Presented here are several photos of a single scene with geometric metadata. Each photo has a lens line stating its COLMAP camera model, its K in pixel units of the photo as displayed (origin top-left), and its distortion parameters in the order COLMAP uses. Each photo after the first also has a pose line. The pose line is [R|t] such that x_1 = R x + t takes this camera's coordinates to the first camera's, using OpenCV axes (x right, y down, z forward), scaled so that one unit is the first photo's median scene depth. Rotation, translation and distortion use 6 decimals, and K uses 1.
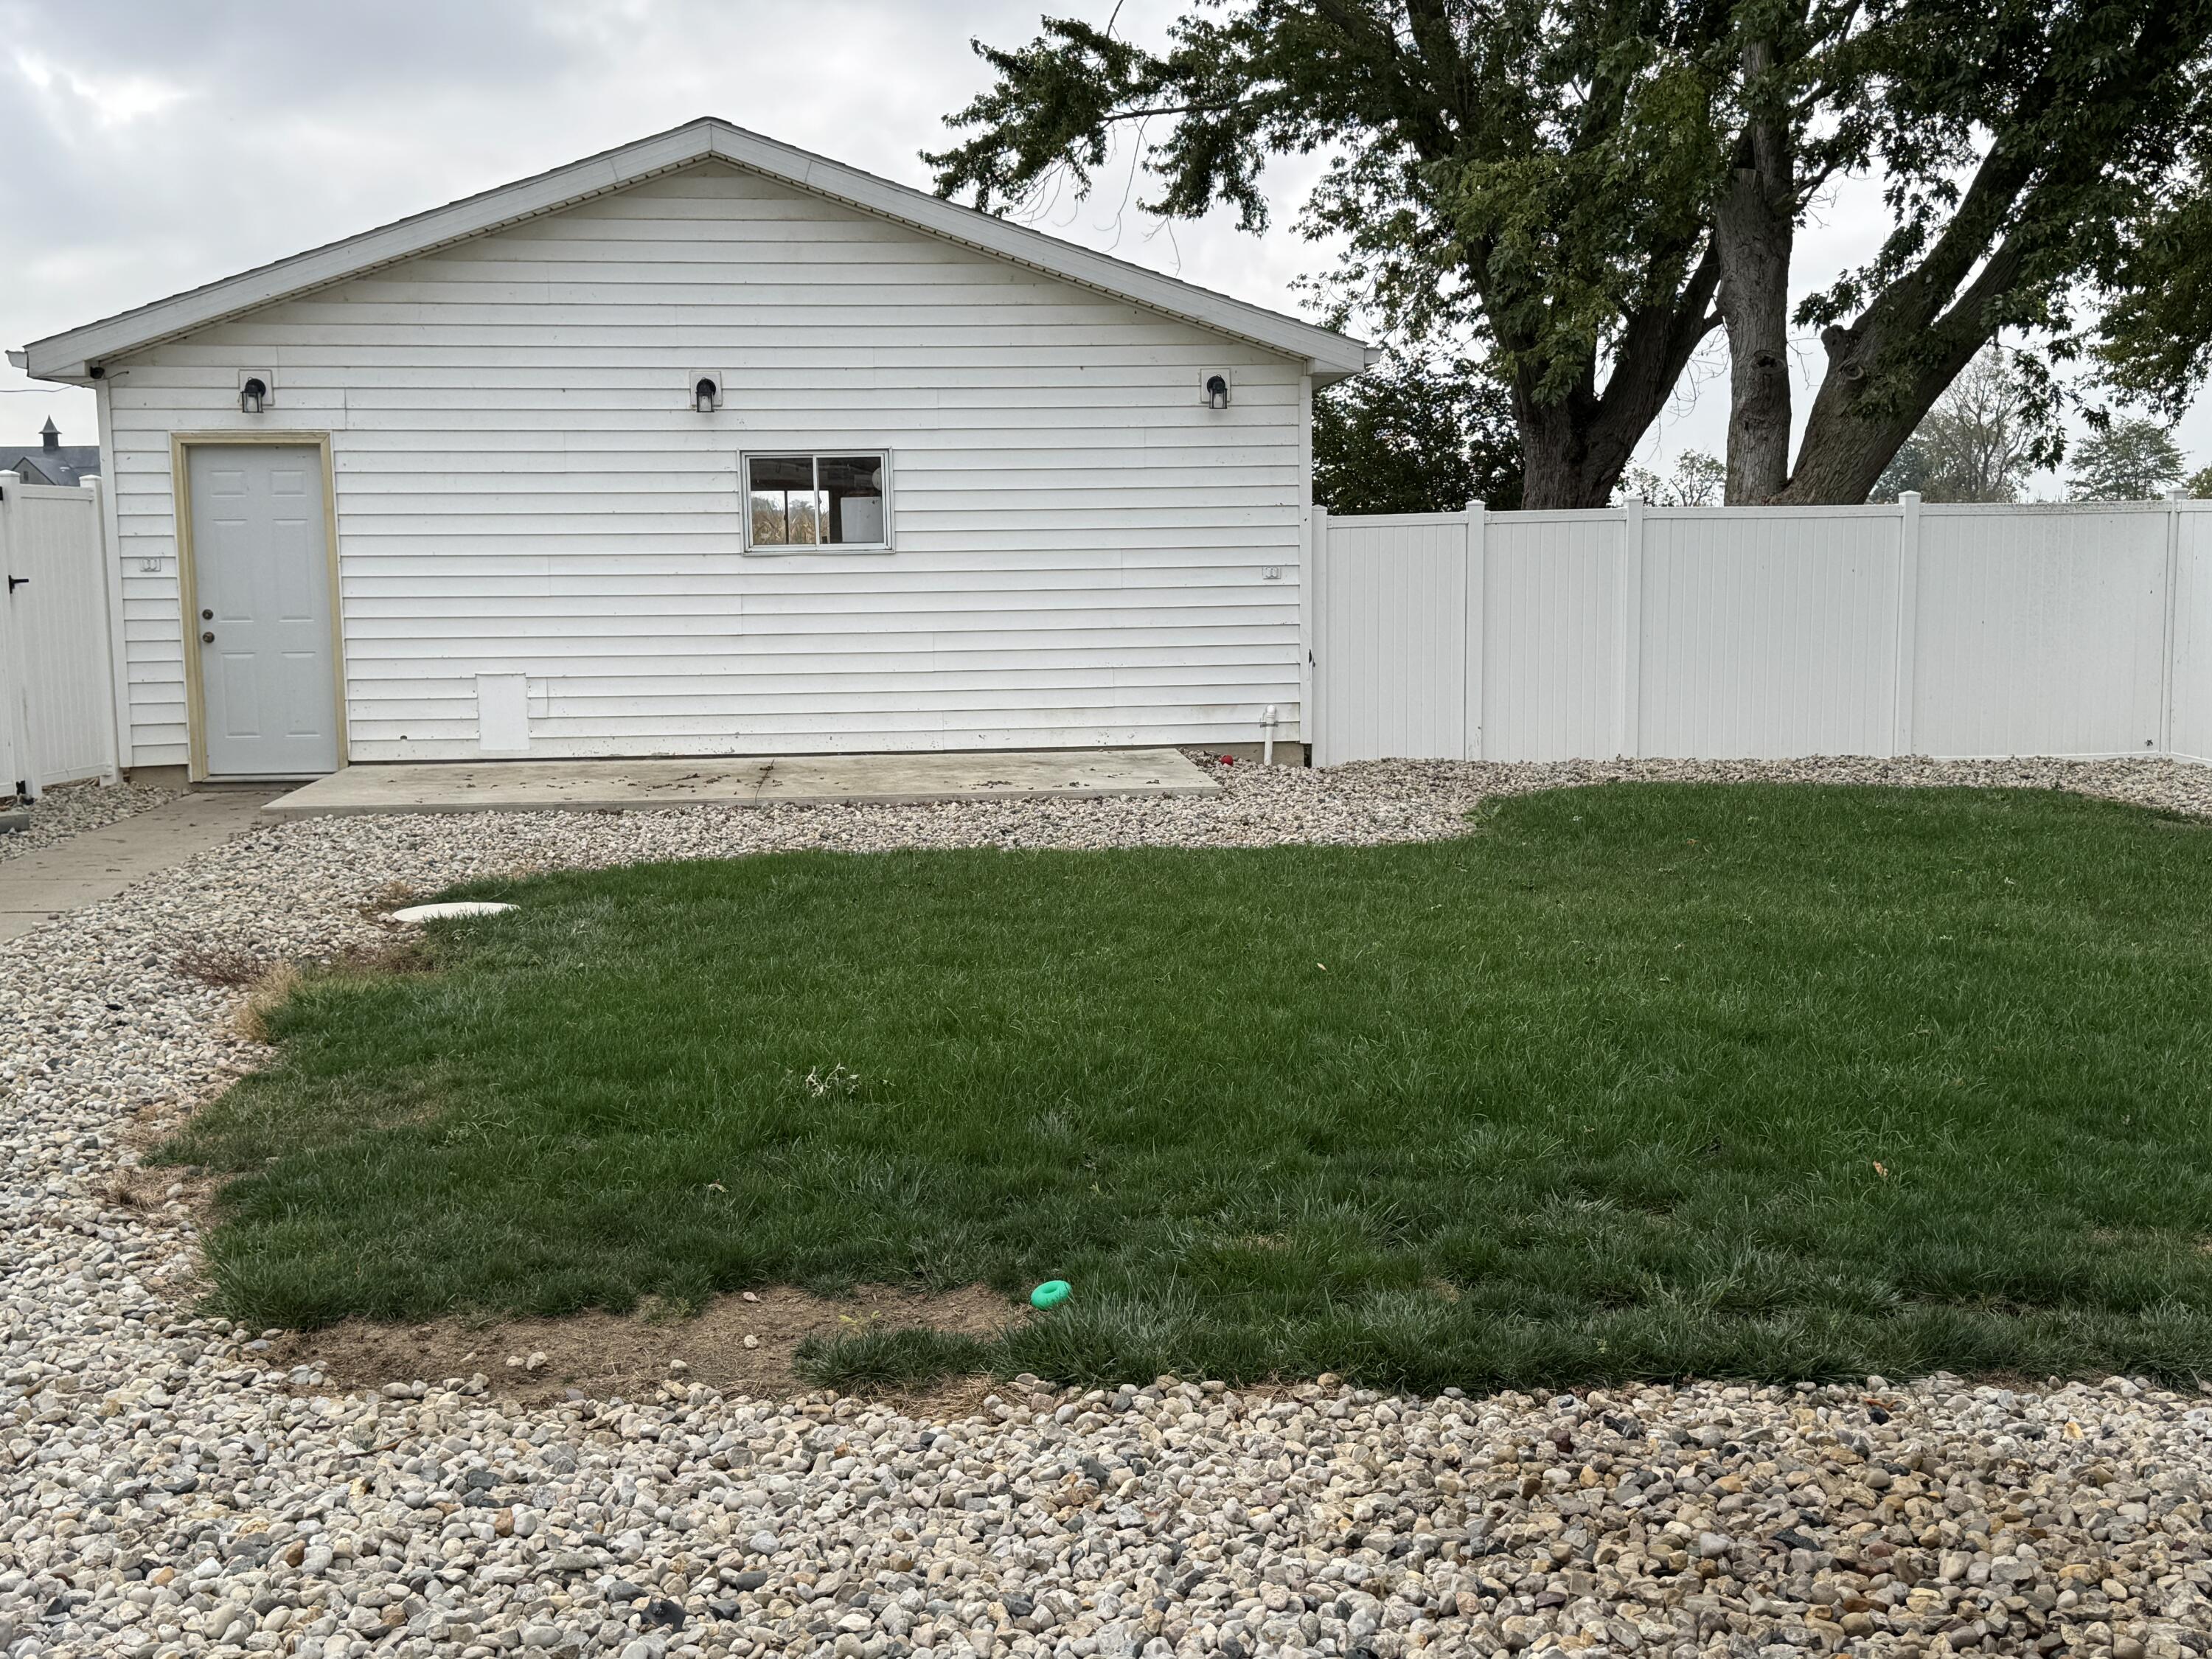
lens RADIAL K [[2410.7, 0, 1106.0], [0, 2410.7, 829.5], [0, 0, 1]] dist [0.253583, -0.617776]
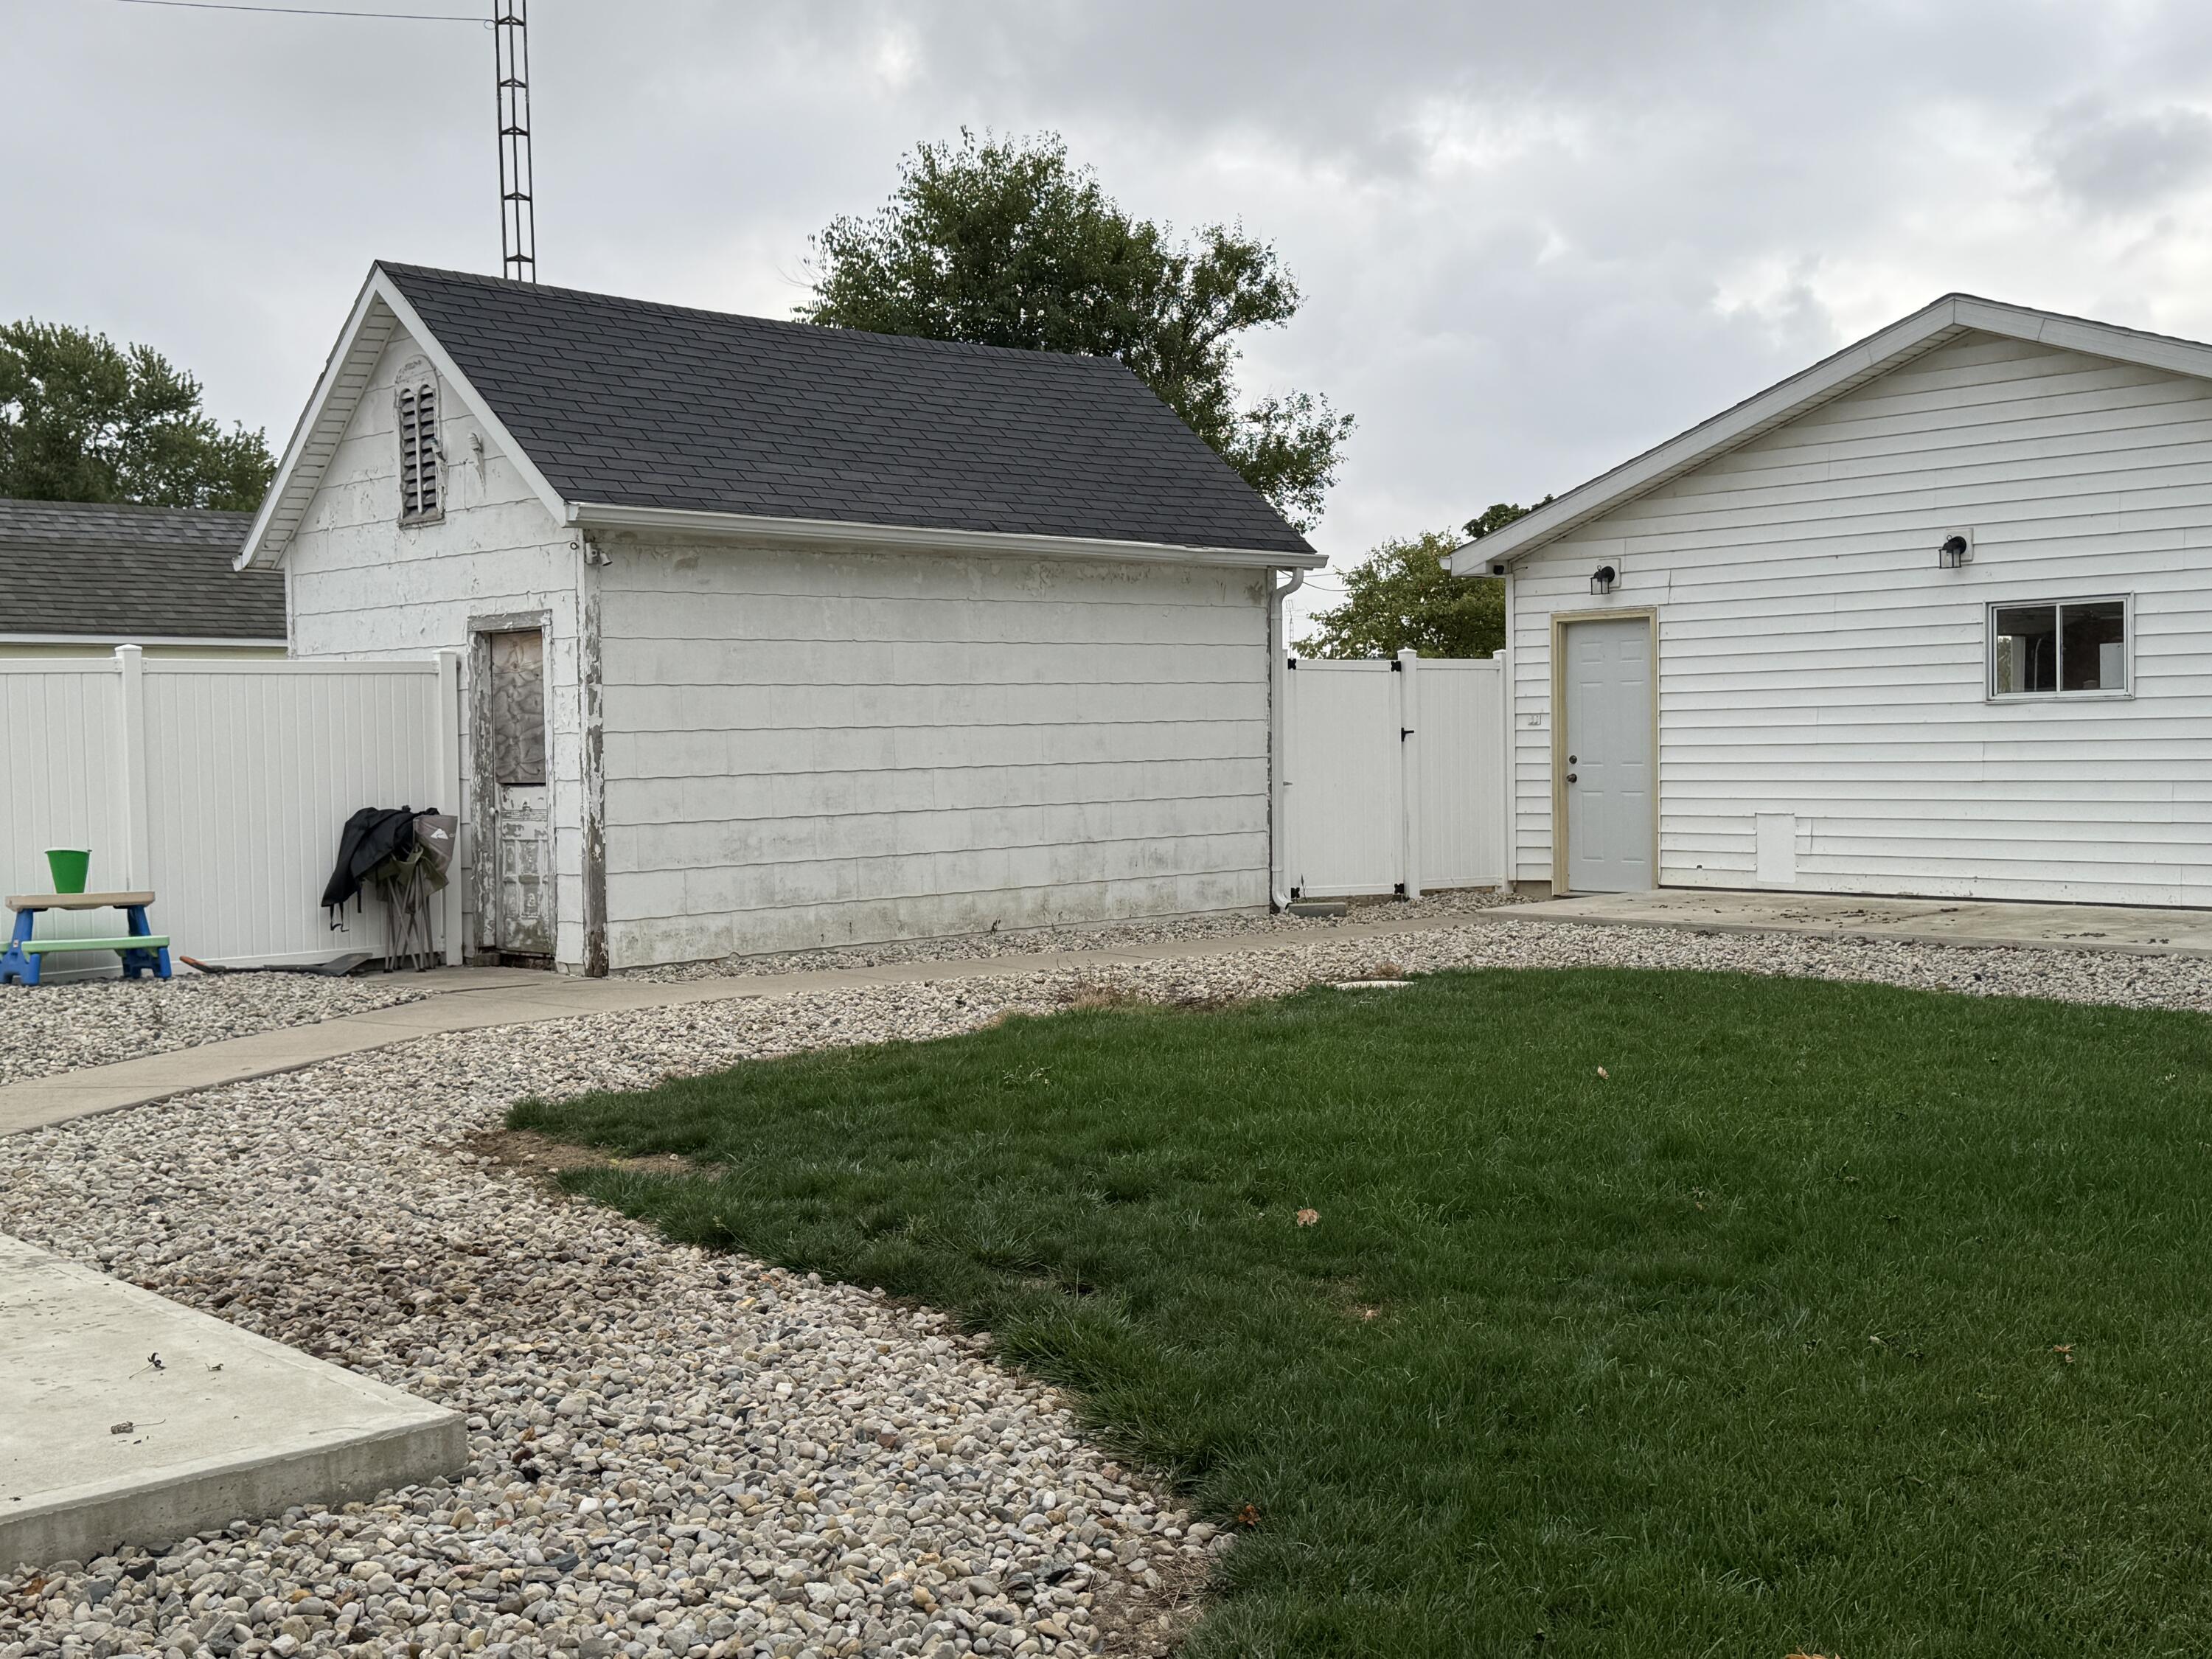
lens RADIAL K [[2410.7, 0, 1106.0], [0, 2410.7, 829.5], [0, 0, 1]] dist [0.253583, -0.617776]
pose [[0.610536, 0.033616, -0.791275, 0.454635], [-0.084750, 0.996135, -0.023073, -0.005021], [0.787441, 0.081148, 0.611025, 0.082538]]
